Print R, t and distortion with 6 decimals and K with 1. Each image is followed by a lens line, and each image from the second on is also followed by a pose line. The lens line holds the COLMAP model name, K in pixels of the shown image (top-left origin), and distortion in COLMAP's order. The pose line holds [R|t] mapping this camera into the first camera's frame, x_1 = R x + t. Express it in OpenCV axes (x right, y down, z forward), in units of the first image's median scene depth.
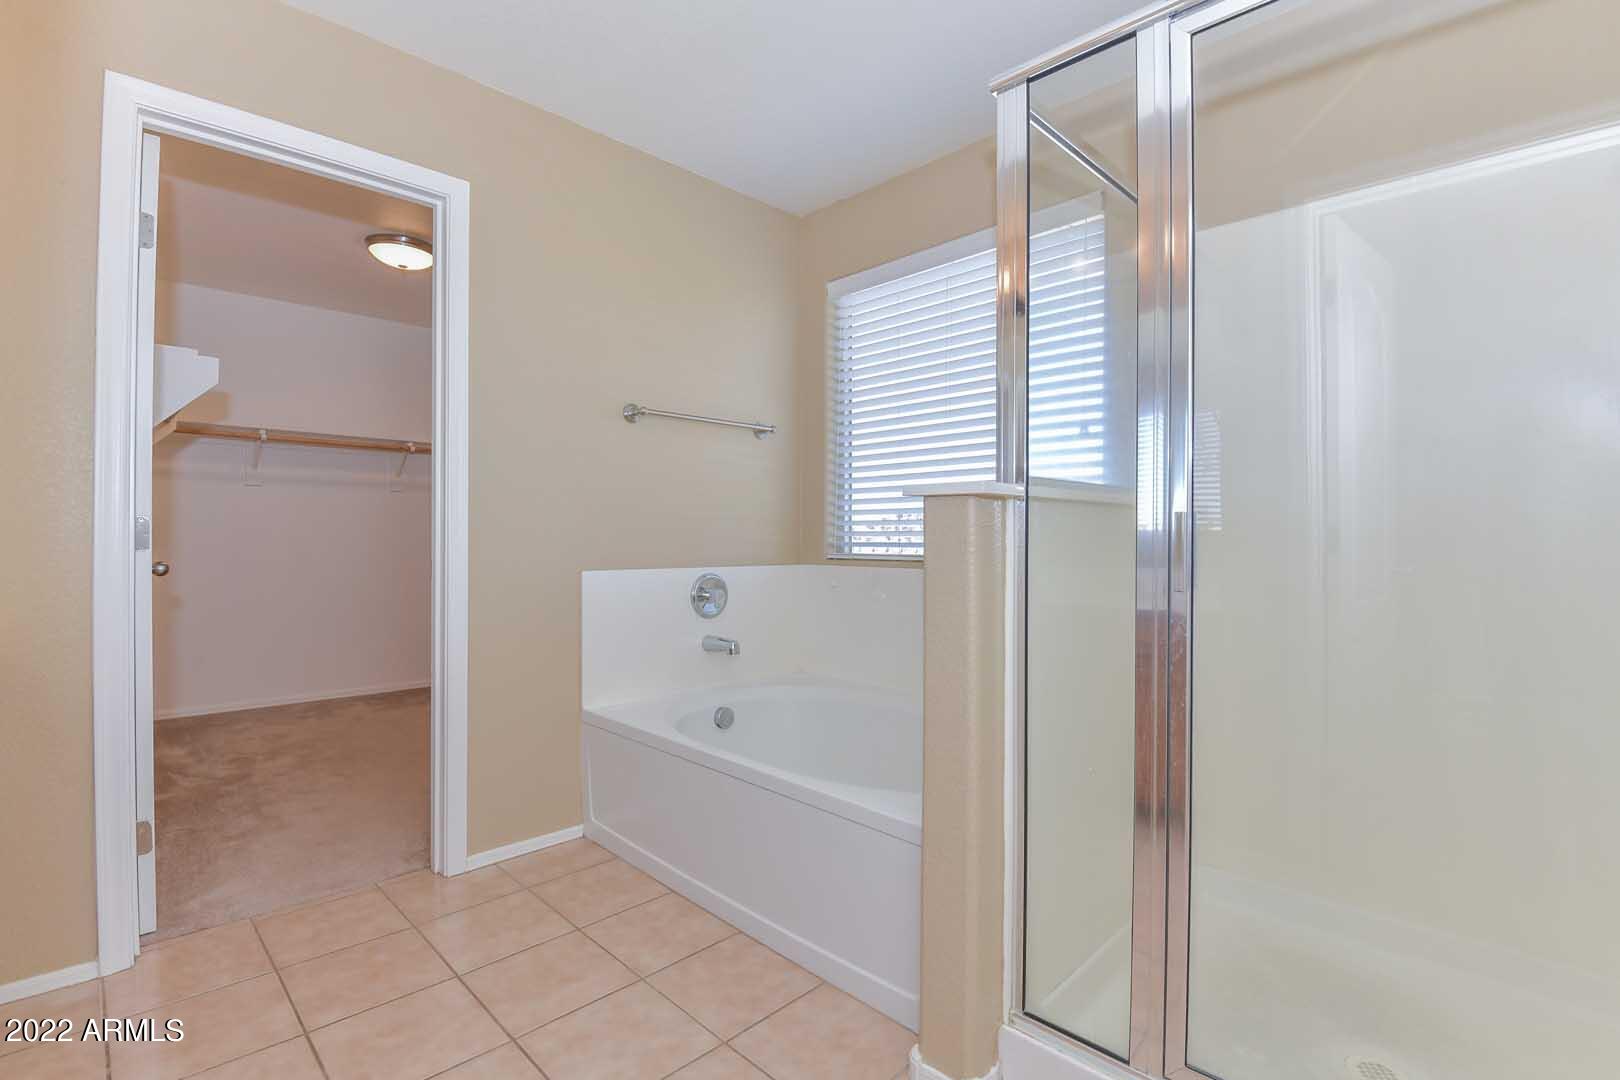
lens RADIAL K [[737.2, 0, 807.1], [0, 737.2, 538.5], [0, 0, 1]] dist [0.002509, -0.016375]
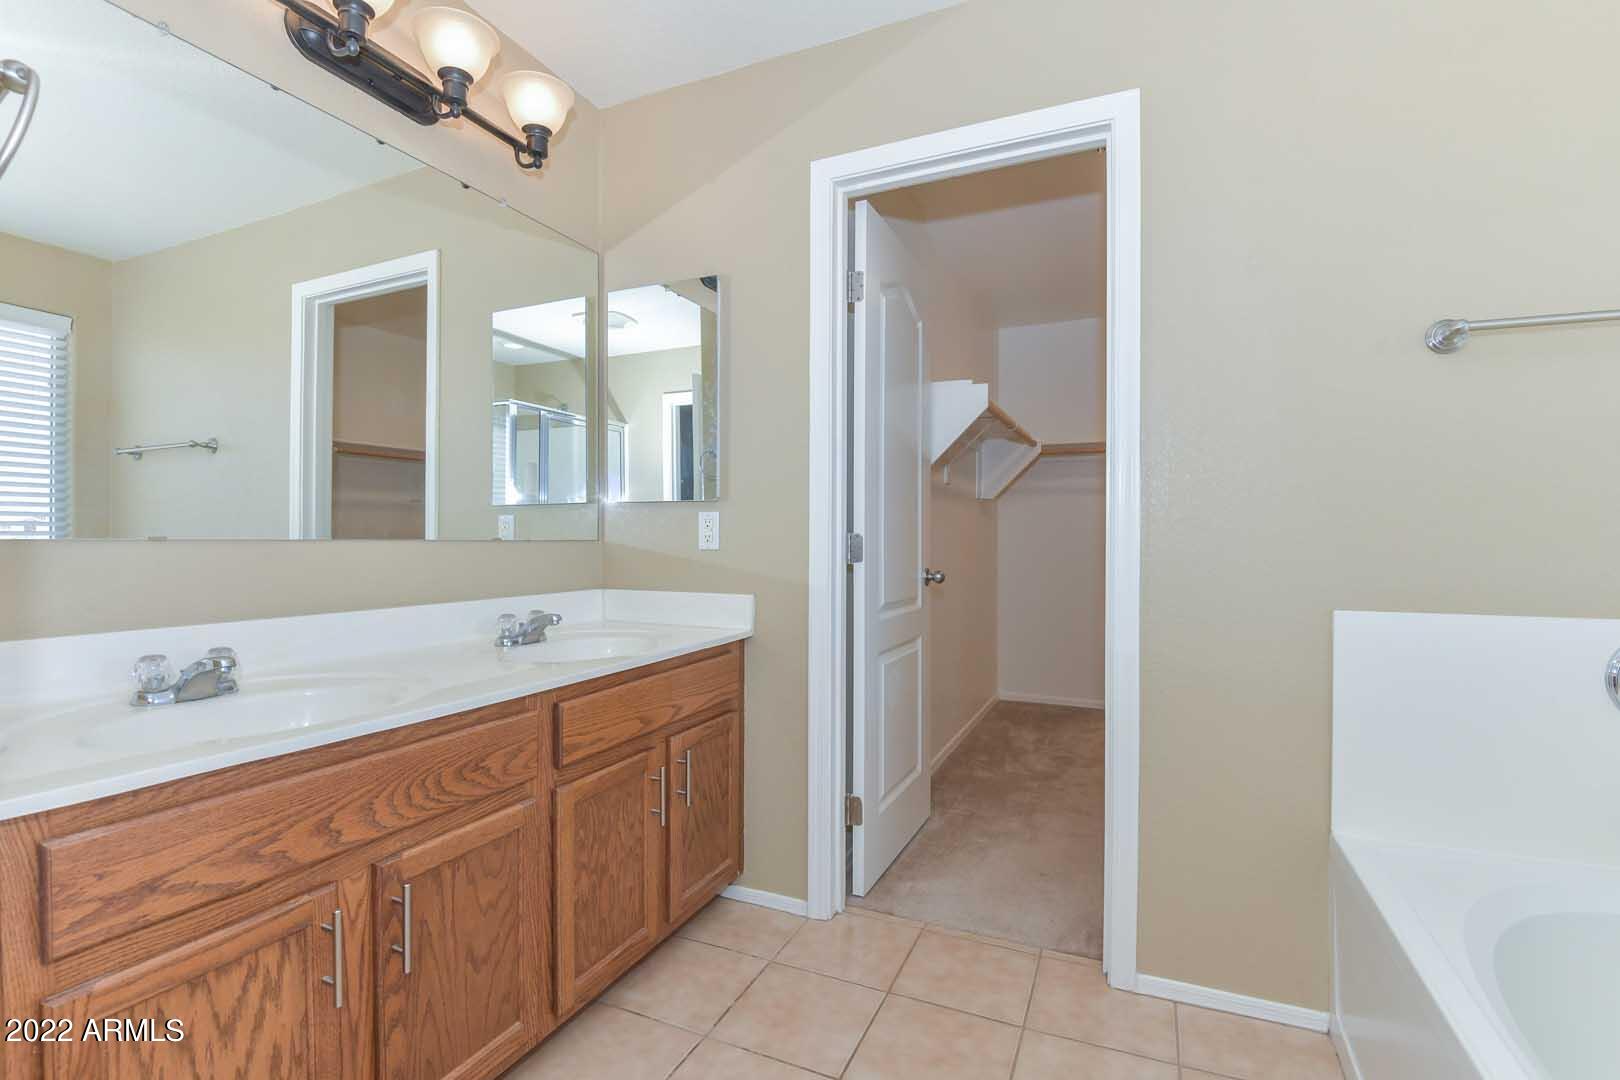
lens RADIAL K [[737.2, 0, 807.1], [0, 737.2, 538.5], [0, 0, 1]] dist [0.002509, -0.016375]
pose [[0.366201, -0.003564, -0.930529, 0.121151], [-0.006791, 0.999956, -0.006502, -0.010024], [0.930511, 0.008700, 0.366161, 0.401155]]
